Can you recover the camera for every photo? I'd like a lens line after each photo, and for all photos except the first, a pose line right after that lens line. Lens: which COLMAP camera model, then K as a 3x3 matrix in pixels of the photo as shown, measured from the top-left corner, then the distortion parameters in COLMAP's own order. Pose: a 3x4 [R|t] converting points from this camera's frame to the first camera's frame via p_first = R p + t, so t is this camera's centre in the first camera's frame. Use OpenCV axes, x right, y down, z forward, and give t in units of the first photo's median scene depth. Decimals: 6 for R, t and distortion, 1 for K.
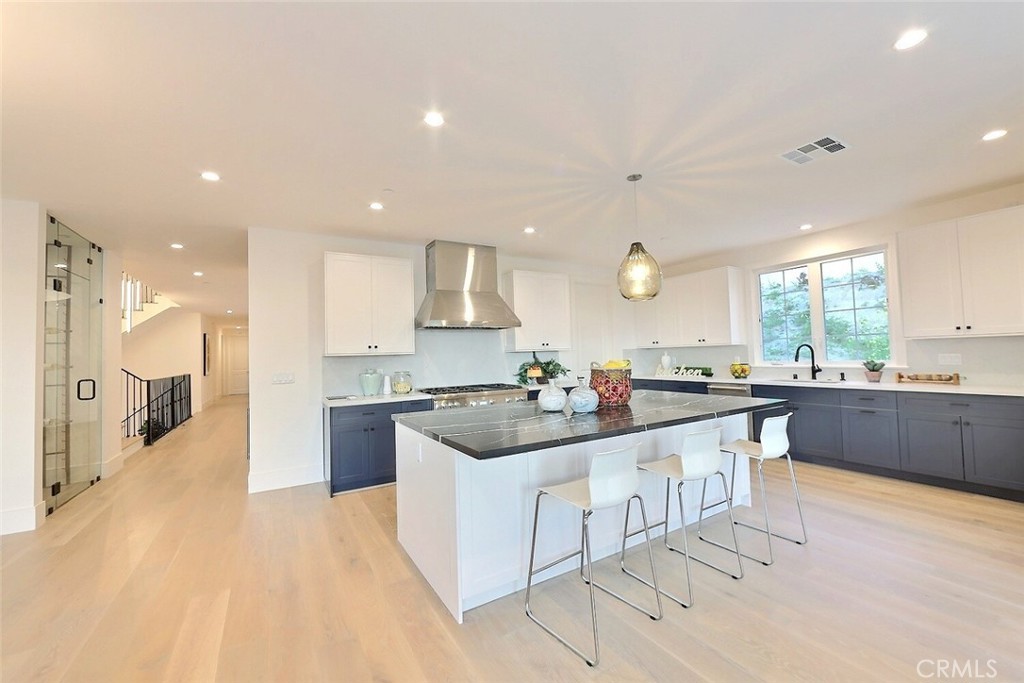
lens RADIAL K [[401.0, 0, 515.9], [0, 401.0, 337.1], [0, 0, 1]] dist [-0.009162, 0.001534]
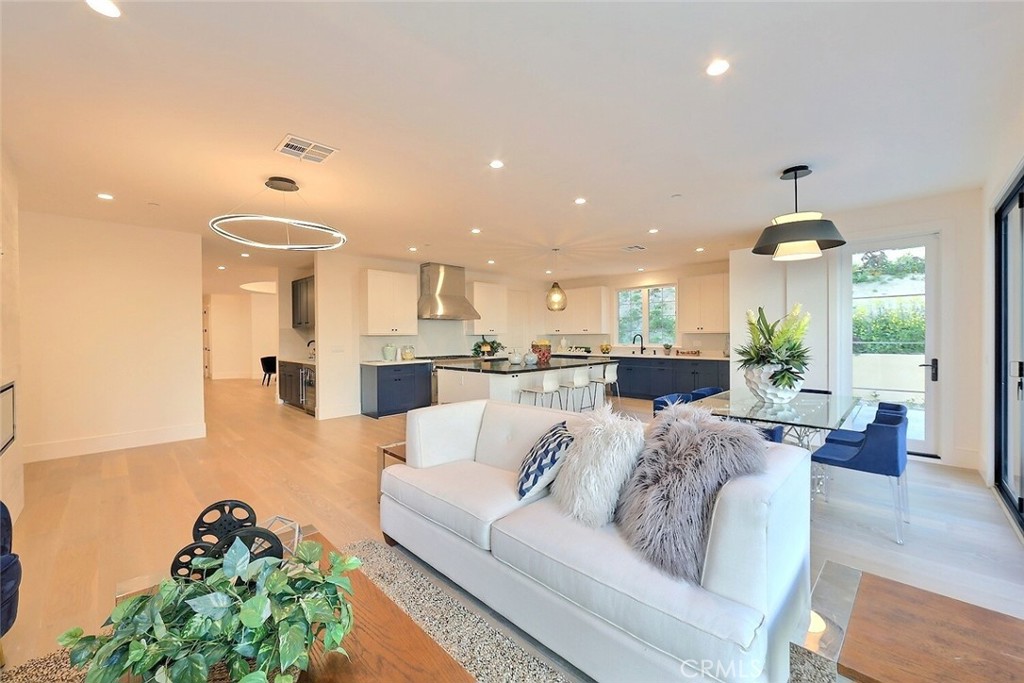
lens RADIAL K [[401.0, 0, 508.5], [0, 401.0, 340.2], [0, 0, 1]] dist [-0.009162, 0.001534]
pose [[0.971961, 0.018992, 0.234376, -0.242853], [-0.030582, 0.998477, 0.045917, -0.018612], [-0.233147, -0.051797, 0.971061, -0.562756]]
